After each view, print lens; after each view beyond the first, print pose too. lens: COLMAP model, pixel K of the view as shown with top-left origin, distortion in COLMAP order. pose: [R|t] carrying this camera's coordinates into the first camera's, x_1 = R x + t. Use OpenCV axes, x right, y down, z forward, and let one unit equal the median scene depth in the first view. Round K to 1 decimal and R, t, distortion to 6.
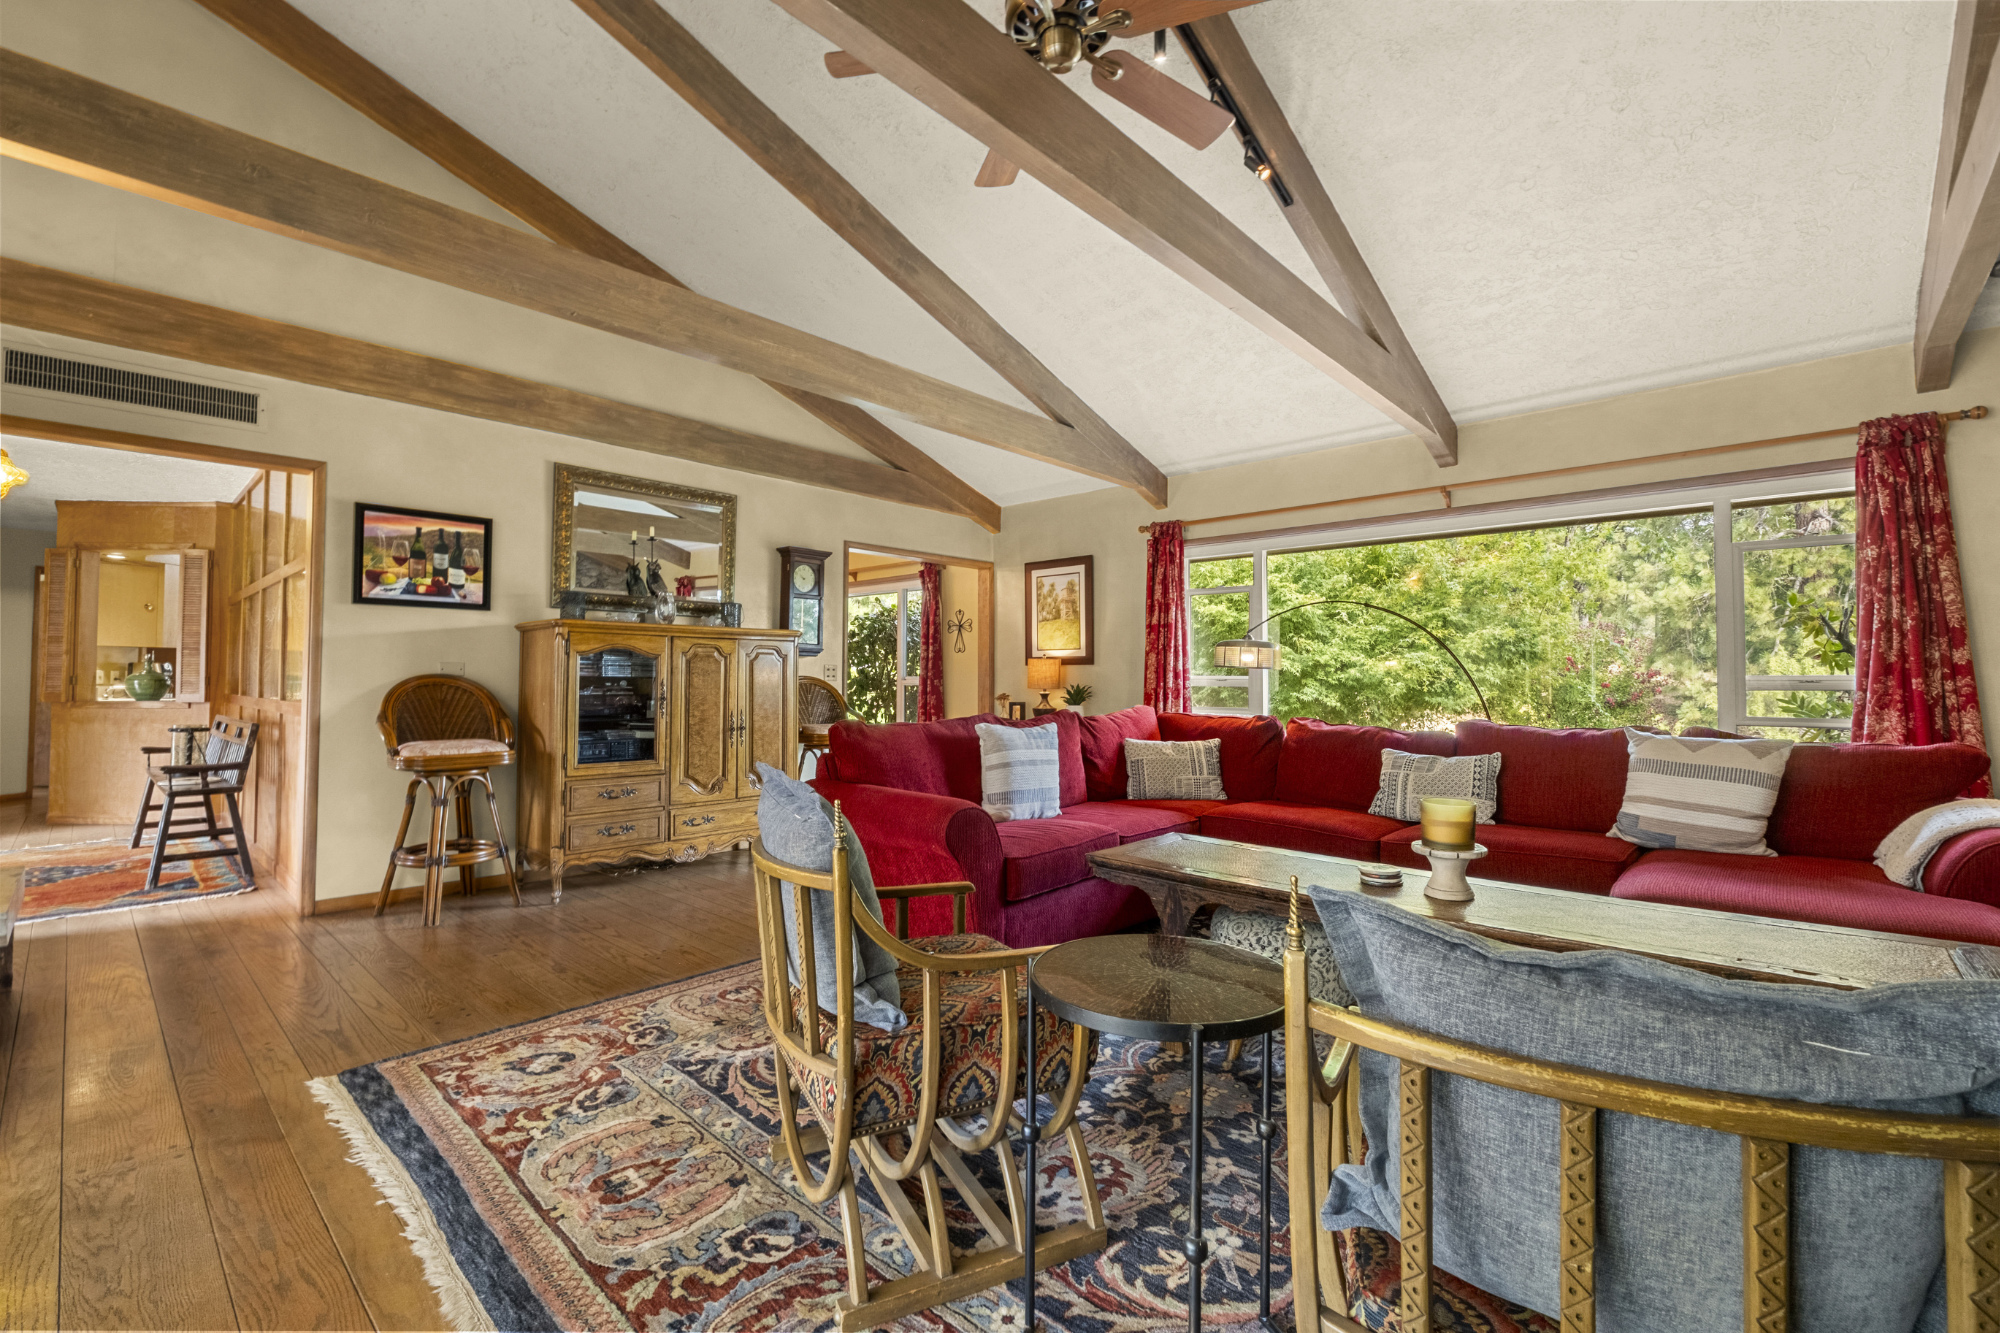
lens RADIAL K [[860.9, 0, 1010.9], [0, 860.9, 659.4], [0, 0, 1]] dist [-0.004618, 0.000043]
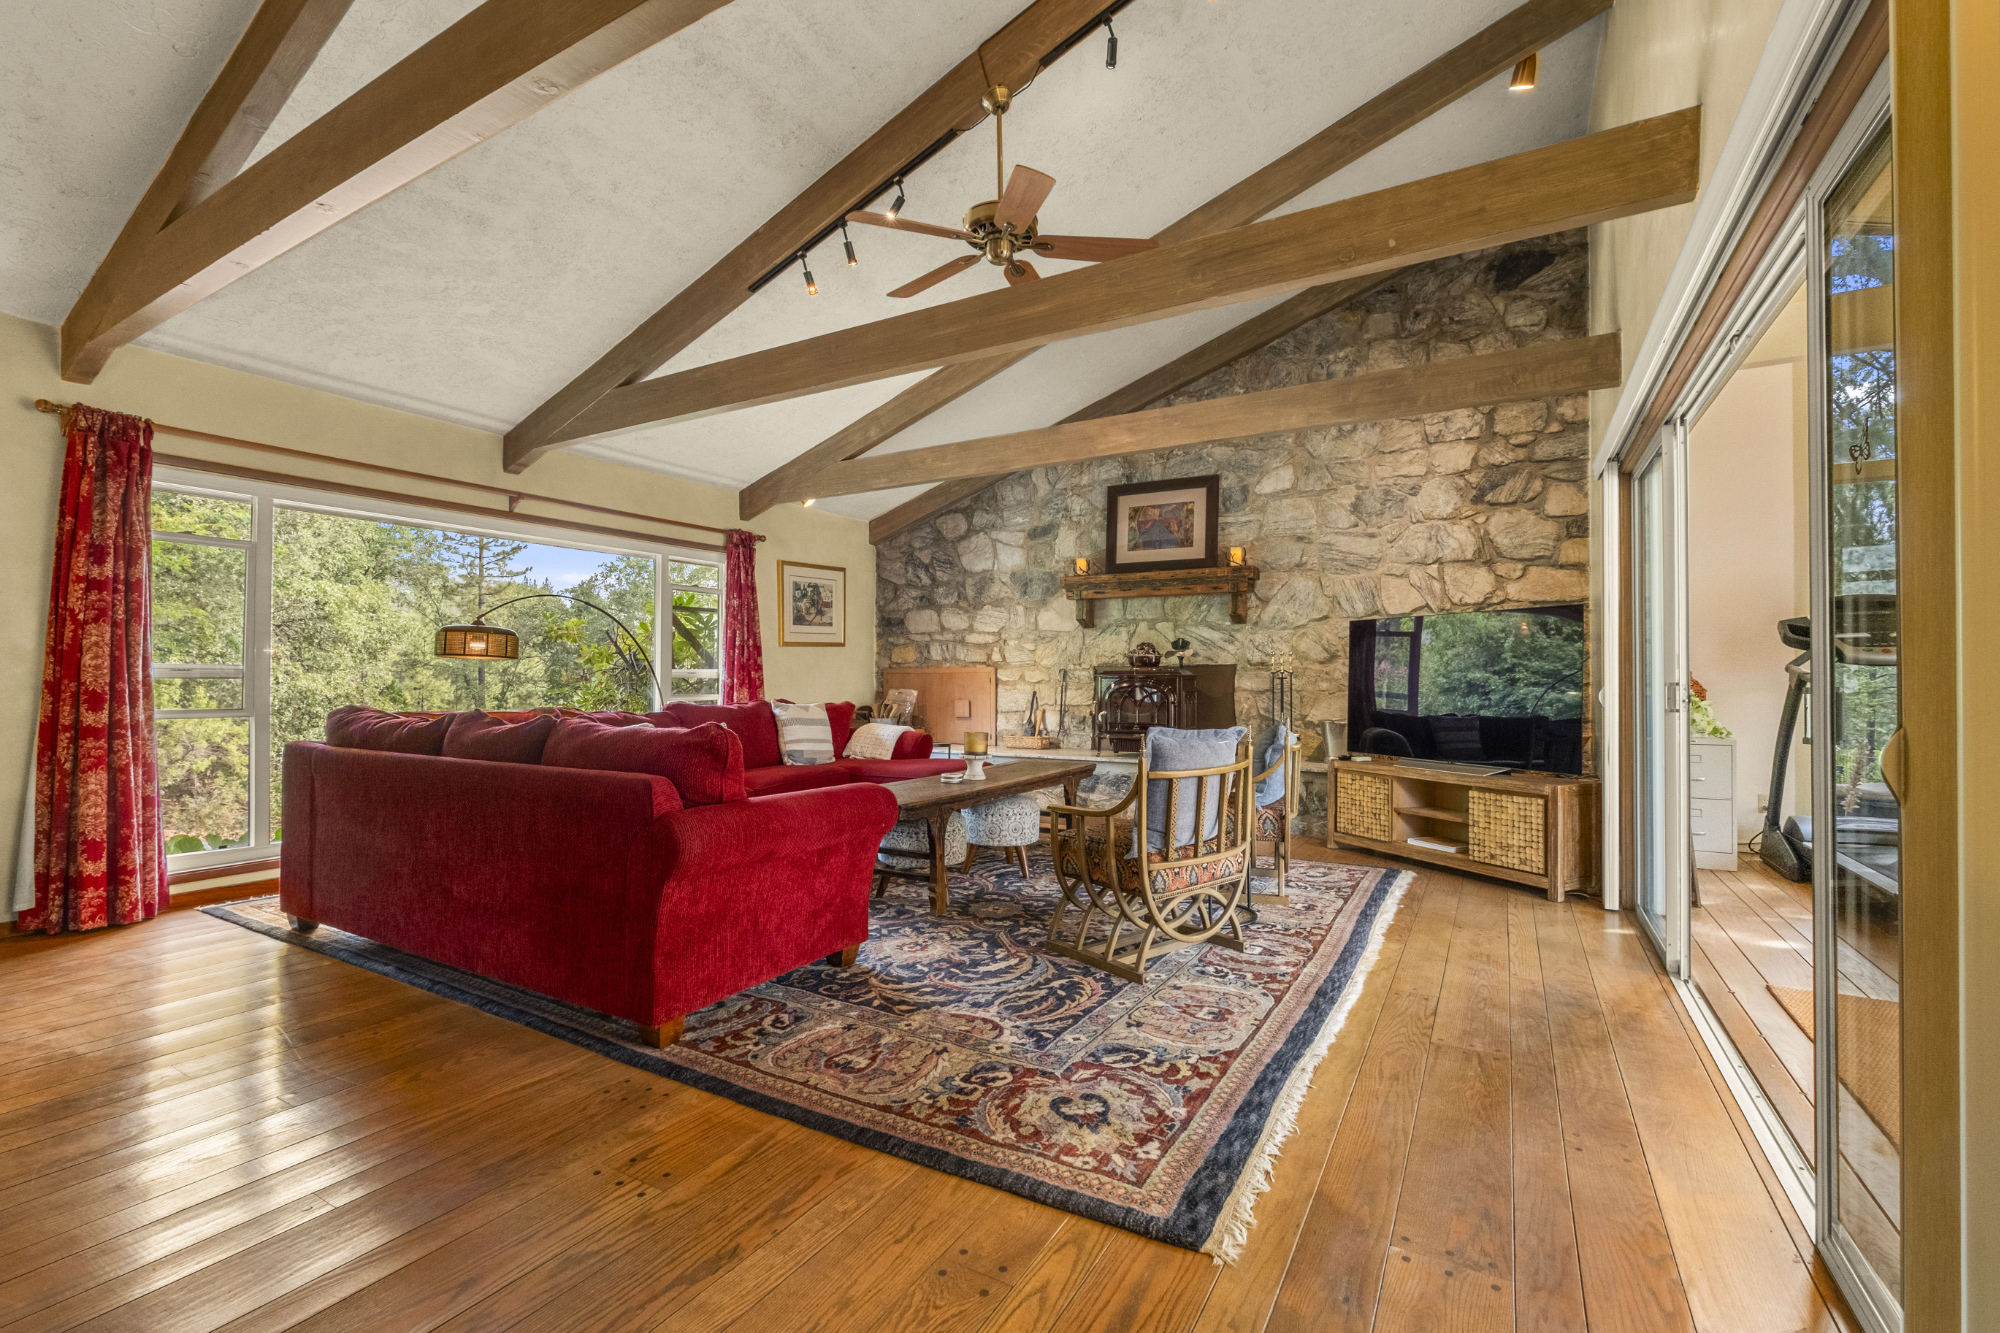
lens RADIAL K [[860.9, 0, 1007.2], [0, 860.9, 669.7], [0, 0, 1]] dist [-0.004618, 0.000043]
pose [[-0.214495, 0.005417, 0.976710, -1.456459], [-0.023176, 0.999675, -0.010634, 0.039062], [-0.976450, -0.024917, -0.214300, 1.341889]]
